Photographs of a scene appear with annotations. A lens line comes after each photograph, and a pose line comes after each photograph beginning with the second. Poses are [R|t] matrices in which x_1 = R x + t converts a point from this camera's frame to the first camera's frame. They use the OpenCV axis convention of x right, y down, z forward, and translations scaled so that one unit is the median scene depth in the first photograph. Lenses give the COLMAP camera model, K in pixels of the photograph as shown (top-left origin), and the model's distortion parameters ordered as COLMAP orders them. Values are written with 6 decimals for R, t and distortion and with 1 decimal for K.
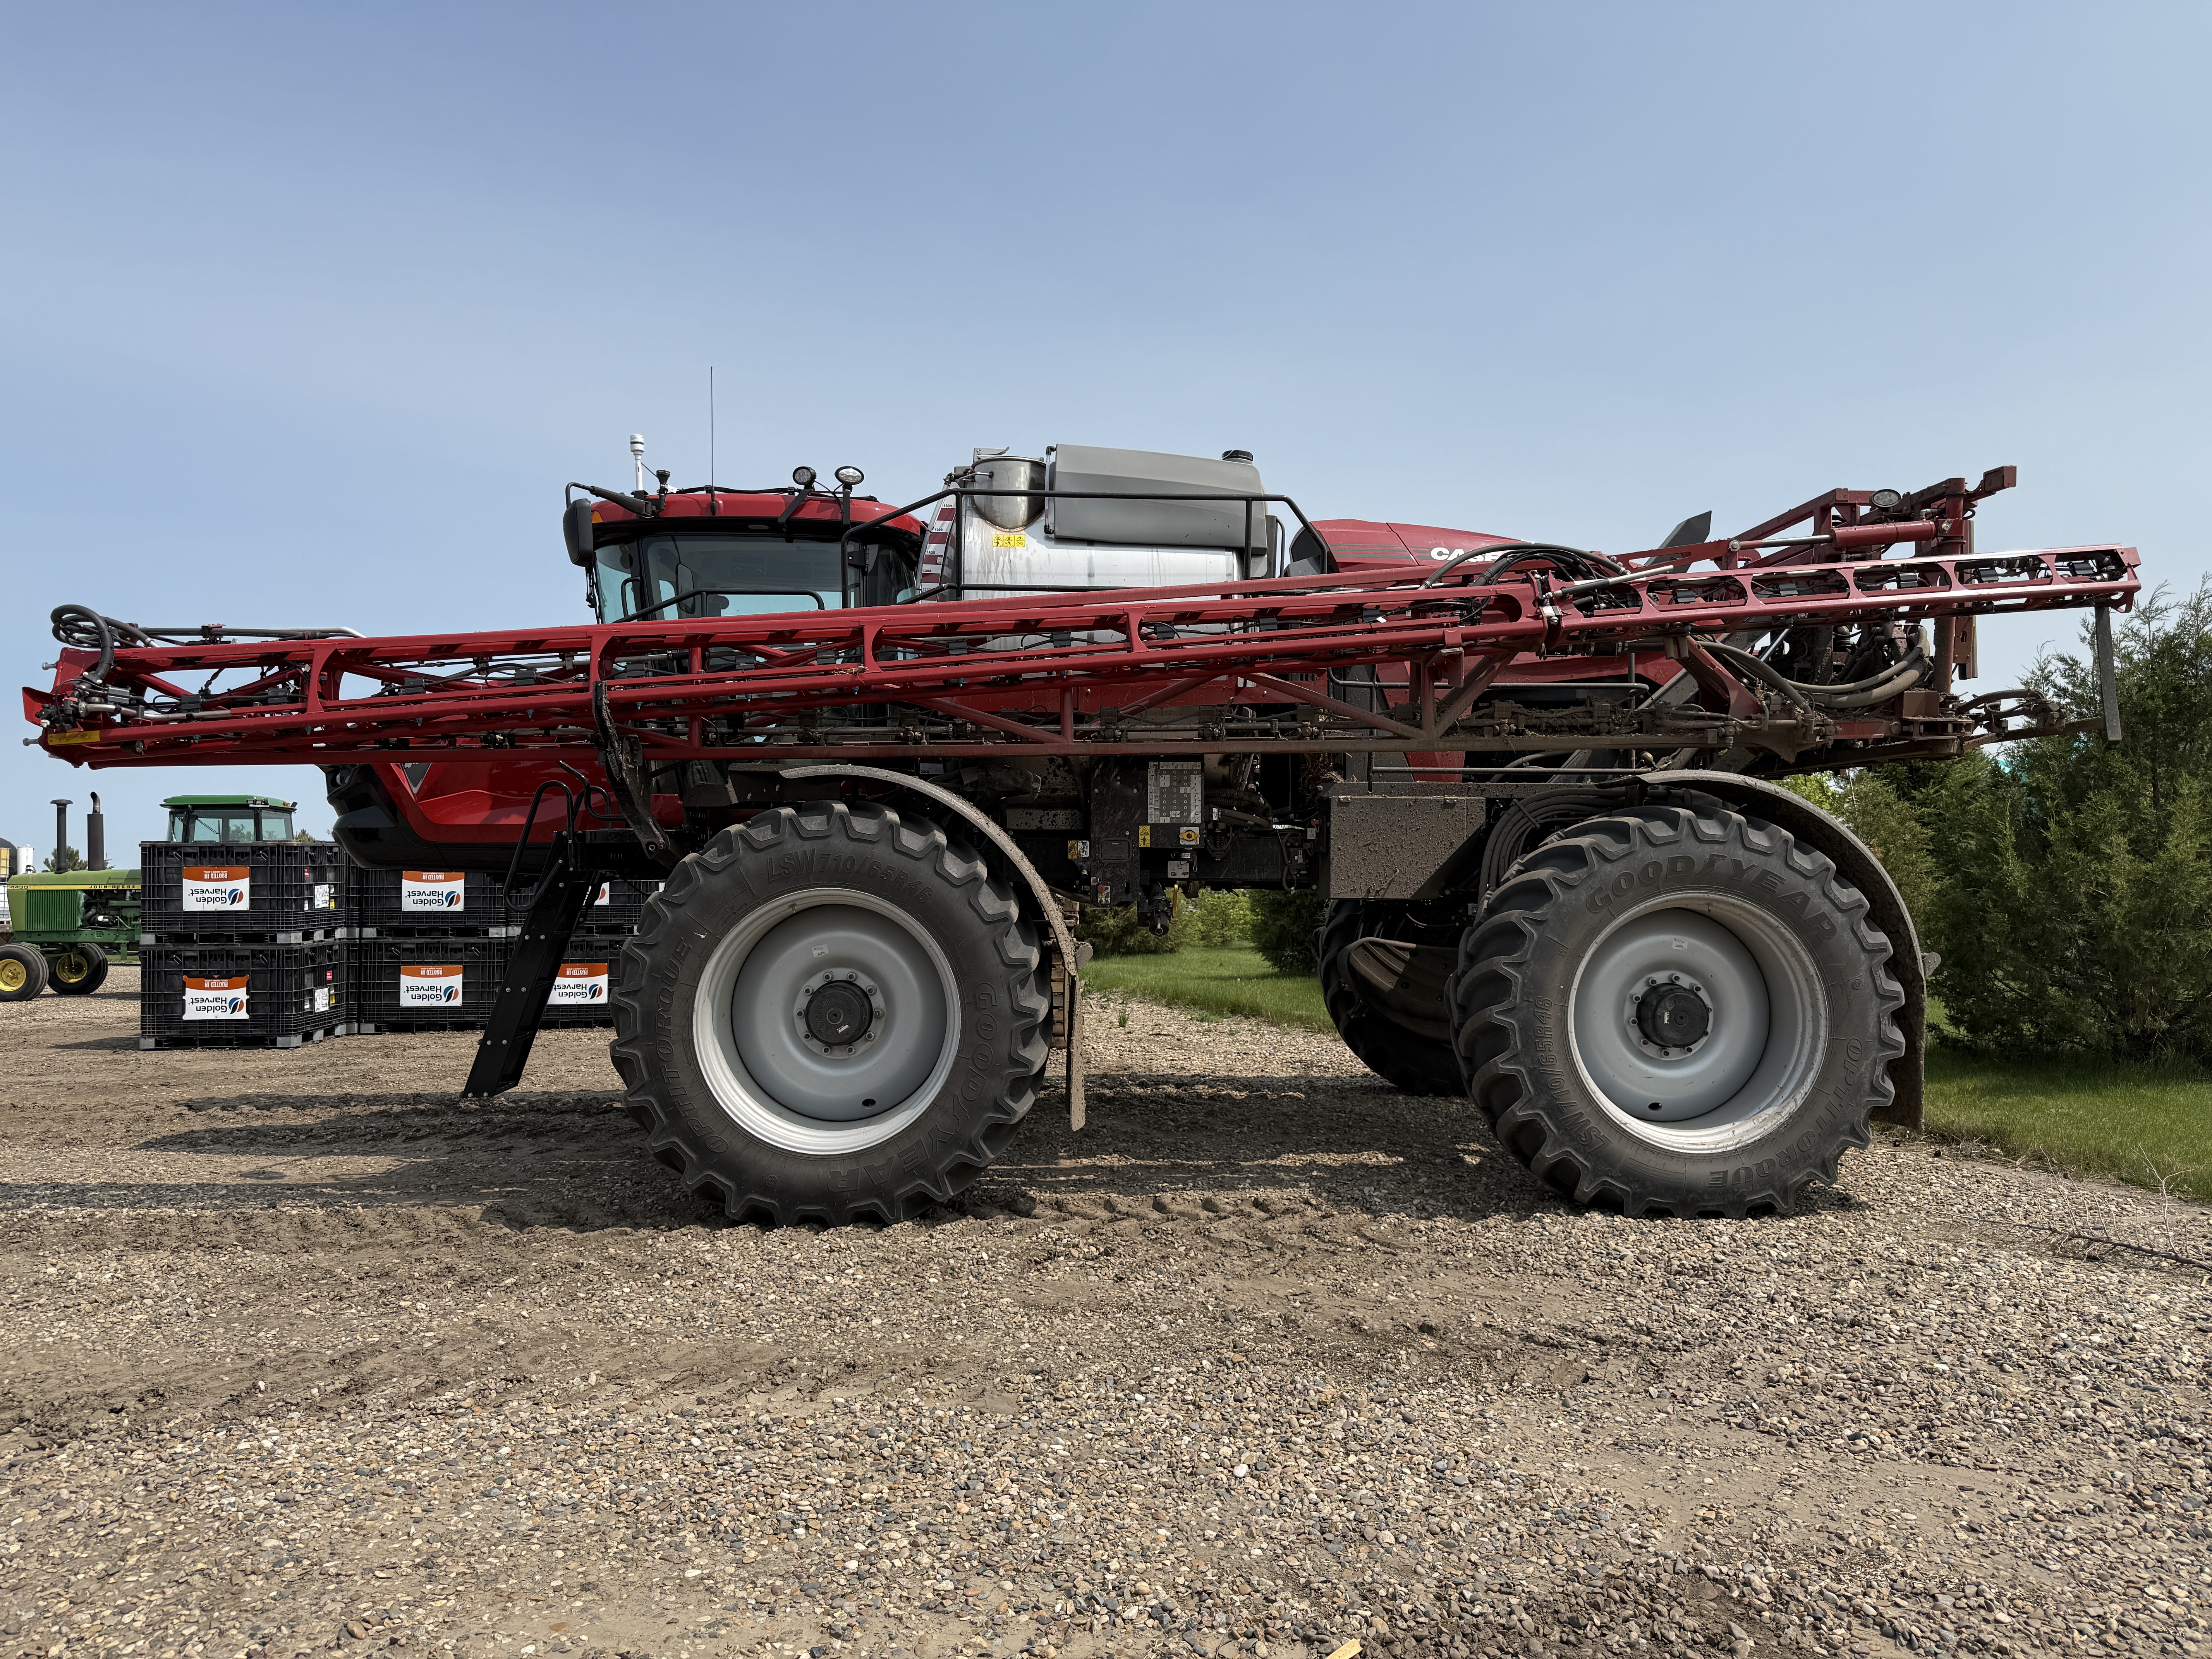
lens RADIAL K [[1550.0, 0, 1106.0], [0, 1550.0, 829.5], [0, 0, 1]] dist [0.096815, -0.167218]
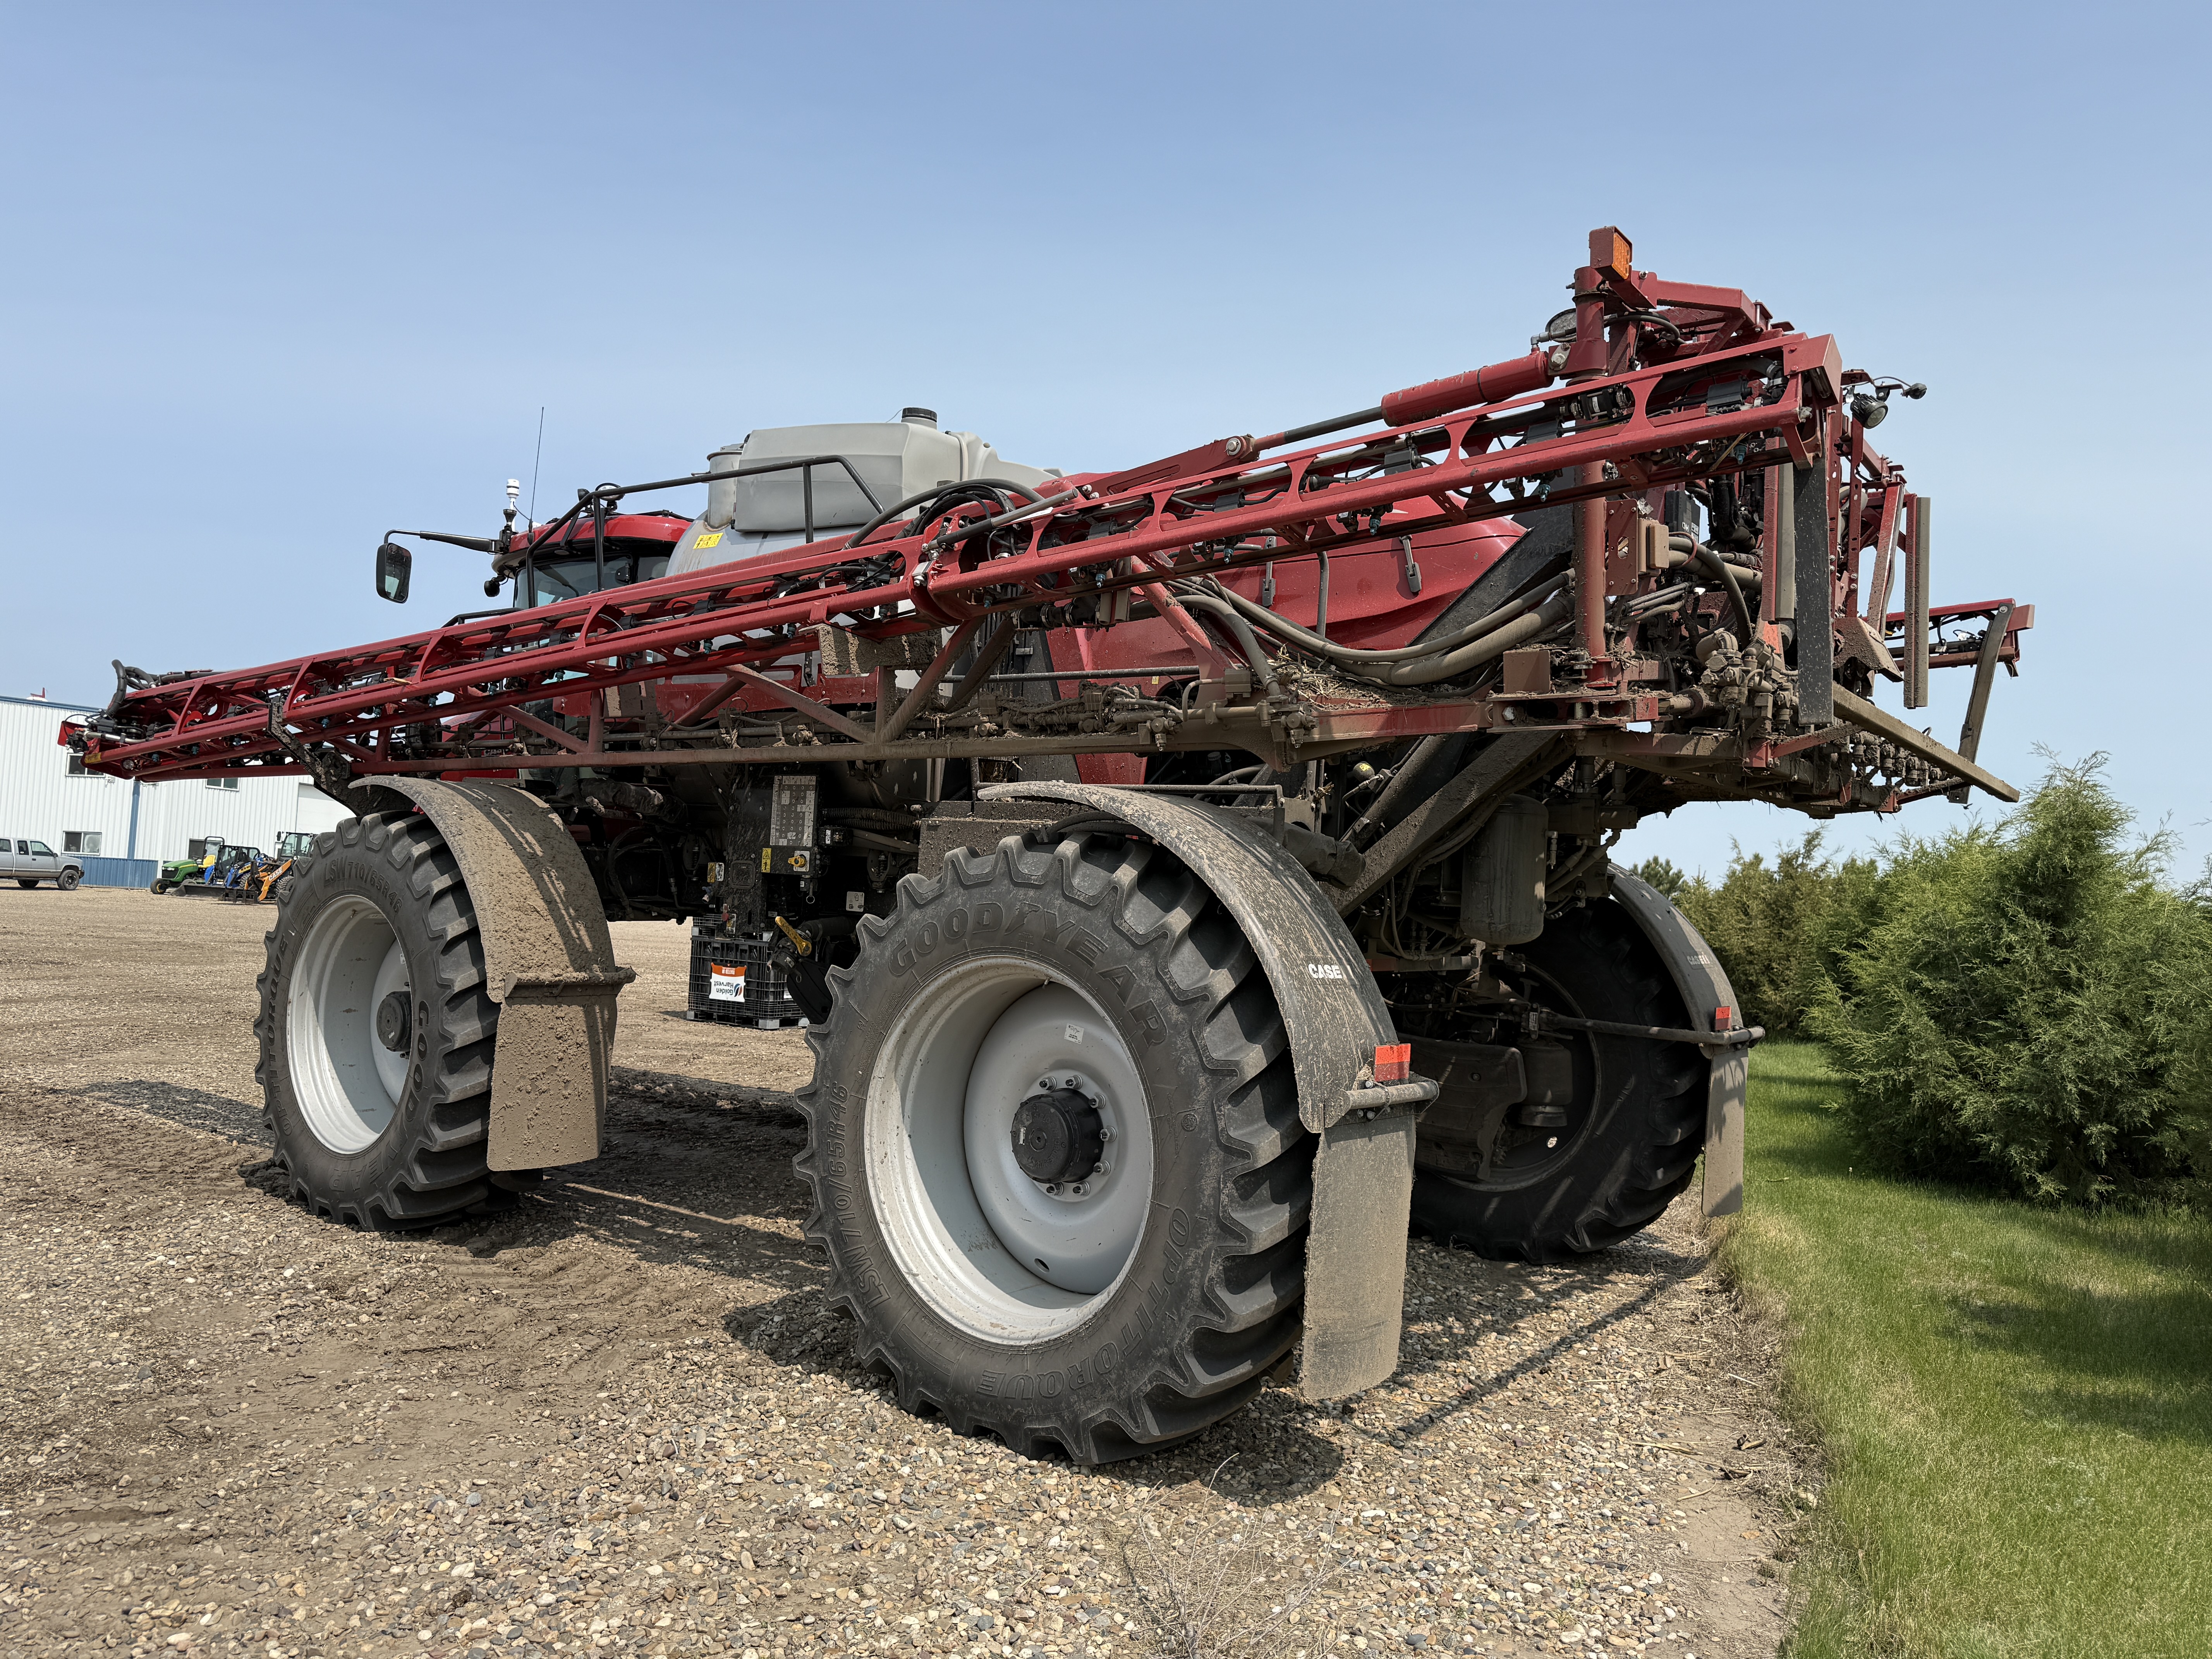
lens RADIAL K [[1550.0, 0, 1106.0], [0, 1550.0, 829.5], [0, 0, 1]] dist [0.096815, -0.167218]
pose [[0.774337, 0.016664, -0.632554, 0.749197], [-0.032708, 0.999371, -0.013712, -0.007419], [0.631928, 0.031308, 0.774395, 0.442411]]
